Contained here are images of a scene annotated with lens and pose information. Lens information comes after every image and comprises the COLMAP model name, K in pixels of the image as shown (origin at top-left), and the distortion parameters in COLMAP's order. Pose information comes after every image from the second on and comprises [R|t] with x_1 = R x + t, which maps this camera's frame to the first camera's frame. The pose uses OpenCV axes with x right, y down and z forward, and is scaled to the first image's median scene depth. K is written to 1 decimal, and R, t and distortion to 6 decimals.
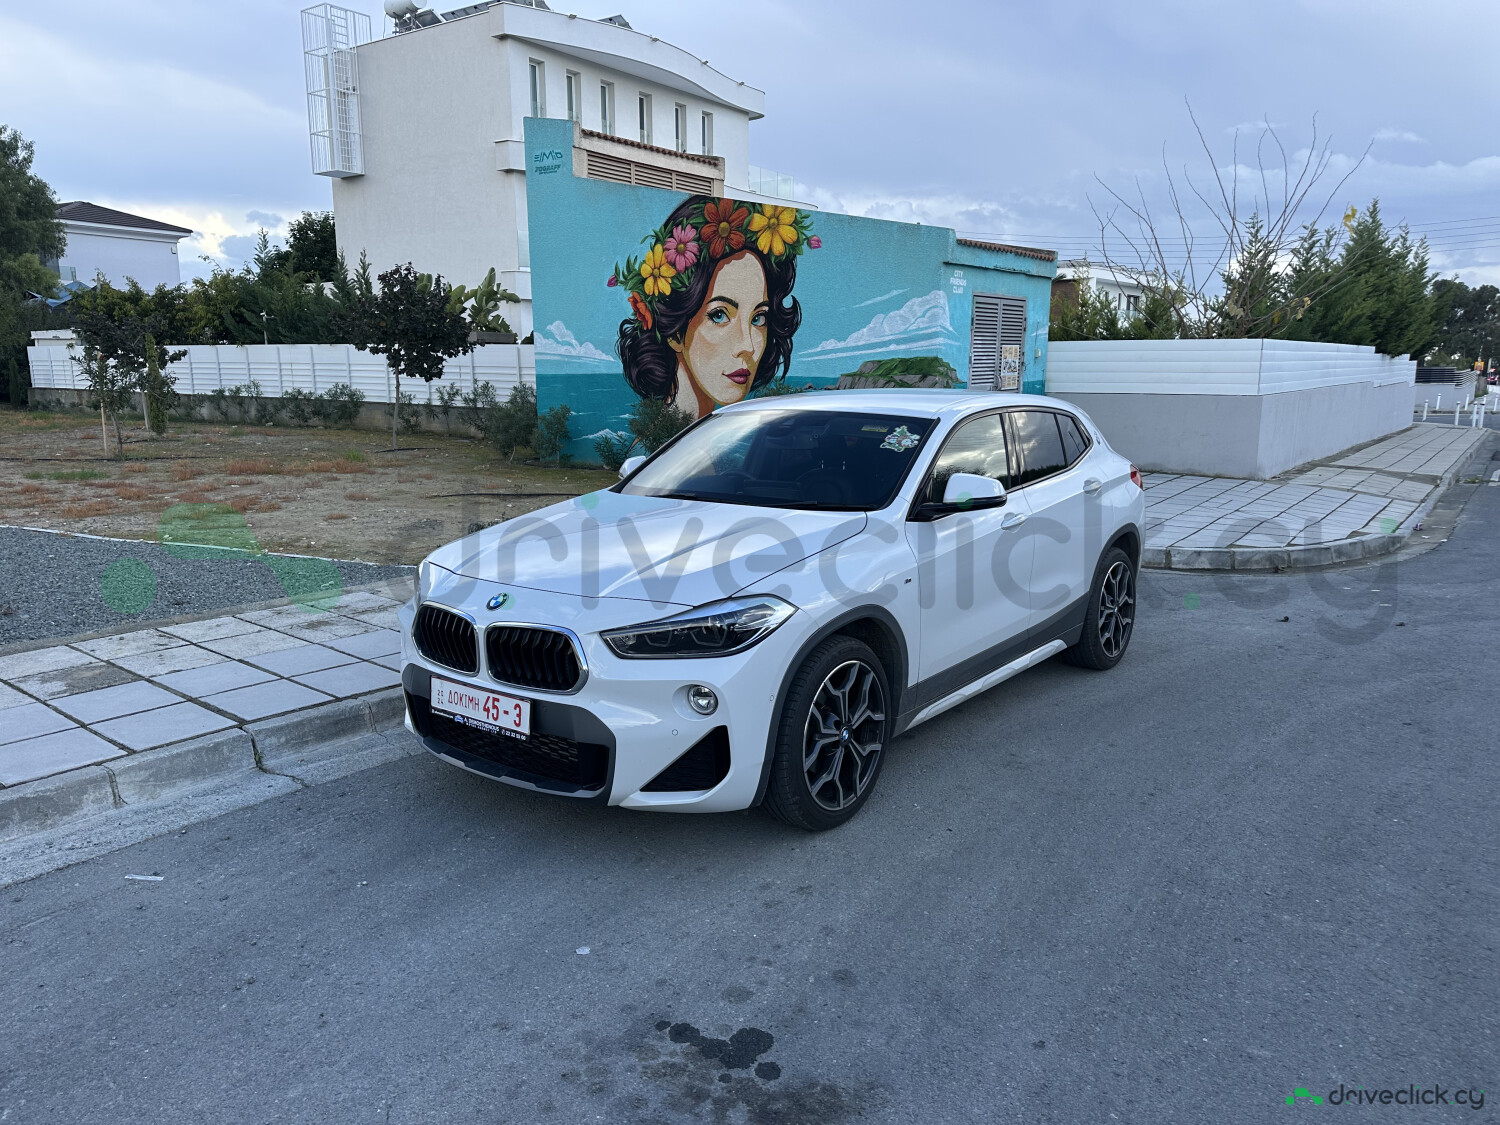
lens RADIAL K [[1047.4, 0, 767.7], [0, 1047.4, 584.3], [0, 0, 1]] dist [0.050429, -0.058933]
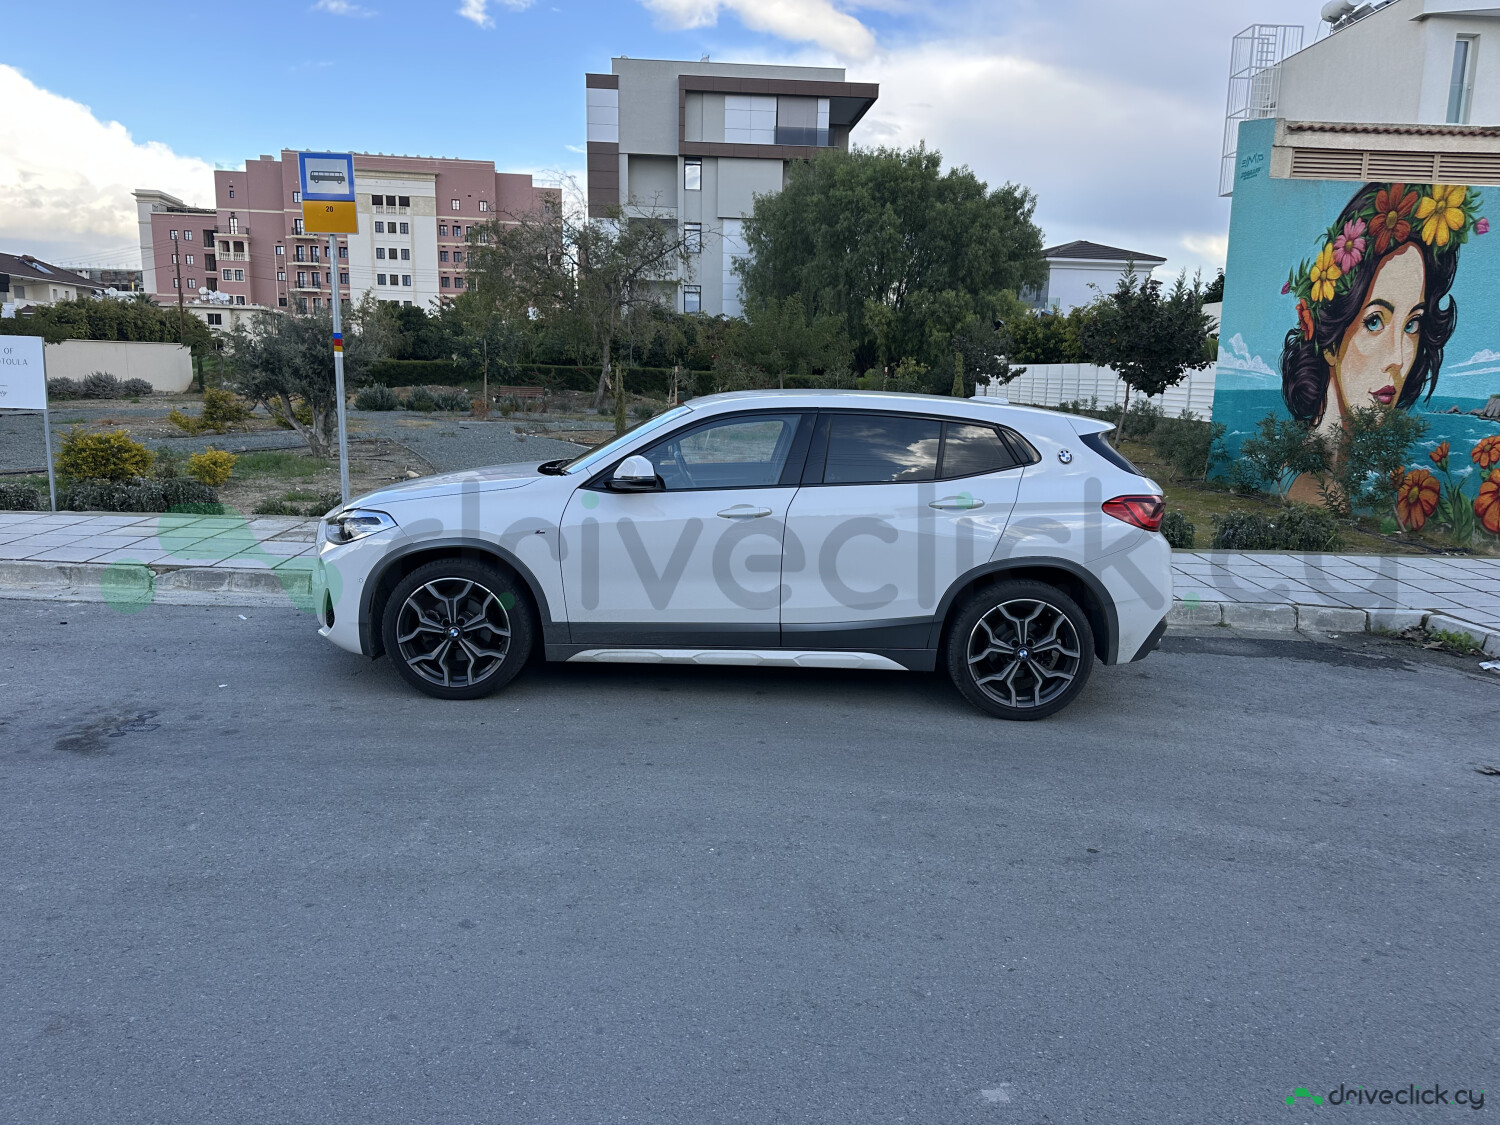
lens RADIAL K [[1047.4, 0, 745.3], [0, 1047.4, 574.7], [0, 0, 1]] dist [0.050429, -0.058933]
pose [[0.604472, 0.159585, -0.780478, 0.353664], [-0.180671, 0.981663, 0.060794, -0.021022], [0.775868, 0.104261, 0.622220, 0.115703]]
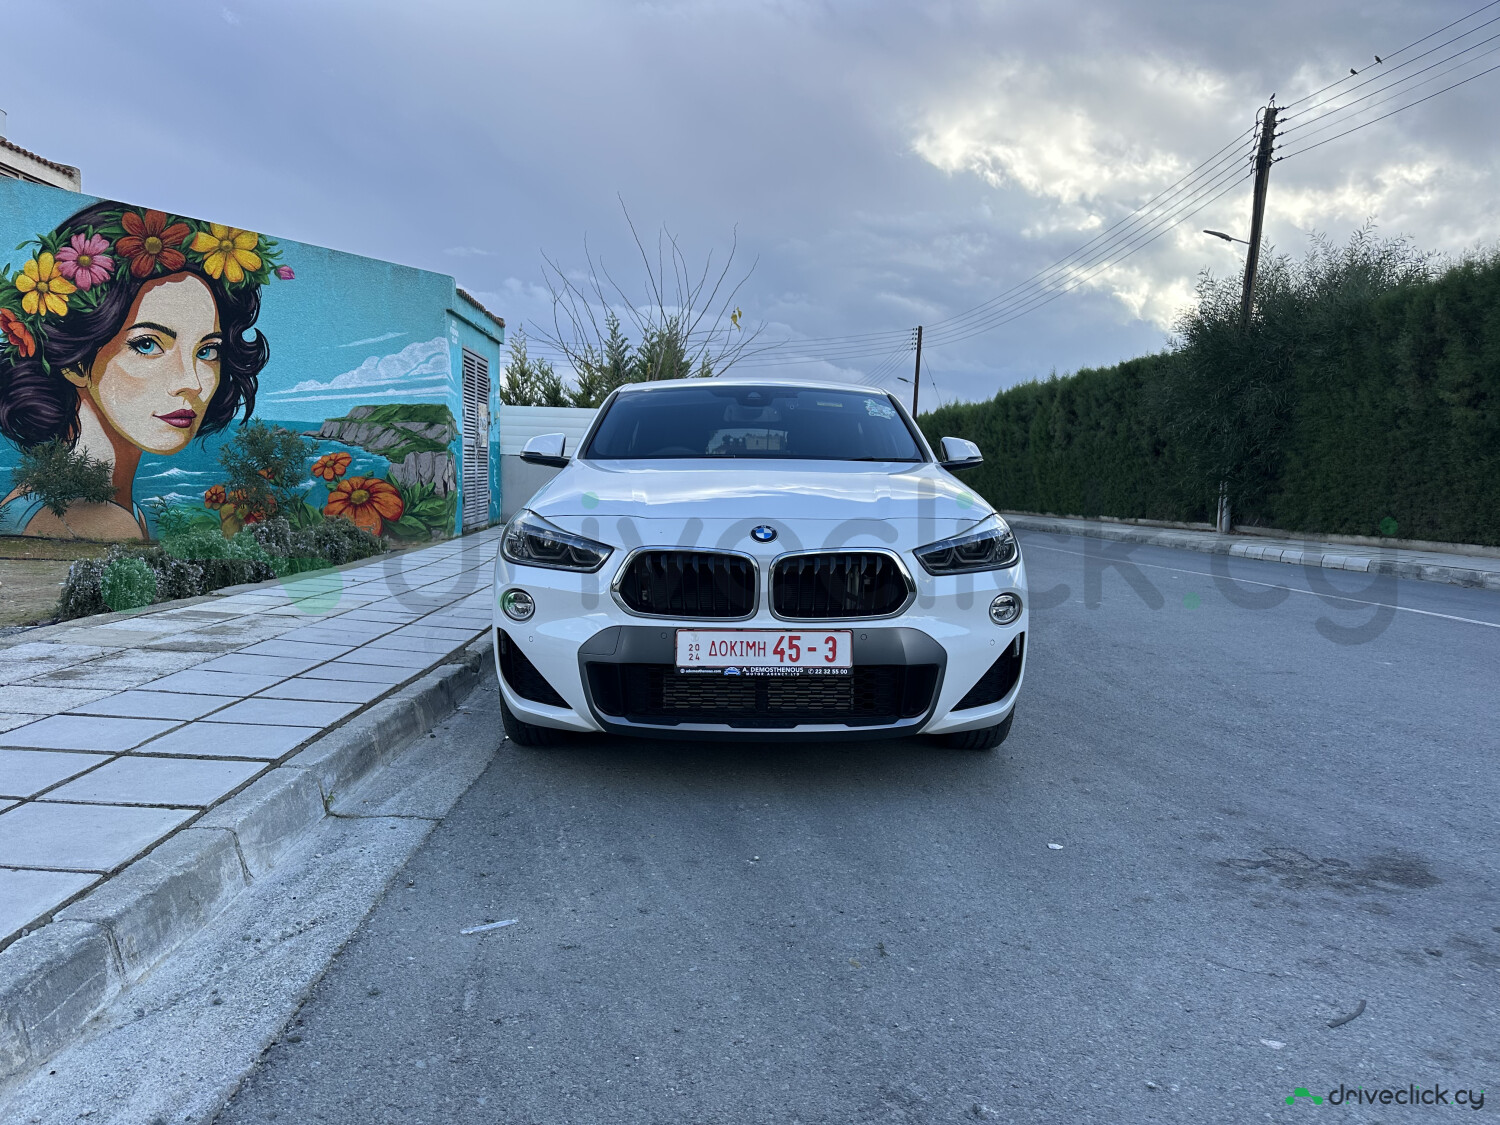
lens RADIAL K [[1047.4, 0, 761.4], [0, 1047.4, 564.5], [0, 0, 1]] dist [0.050429, -0.058933]
pose [[0.780166, -0.041306, 0.624207, -0.204163], [0.107644, 0.991799, -0.068907, 0.025921], [-0.616242, 0.120951, 0.778214, 0.077152]]
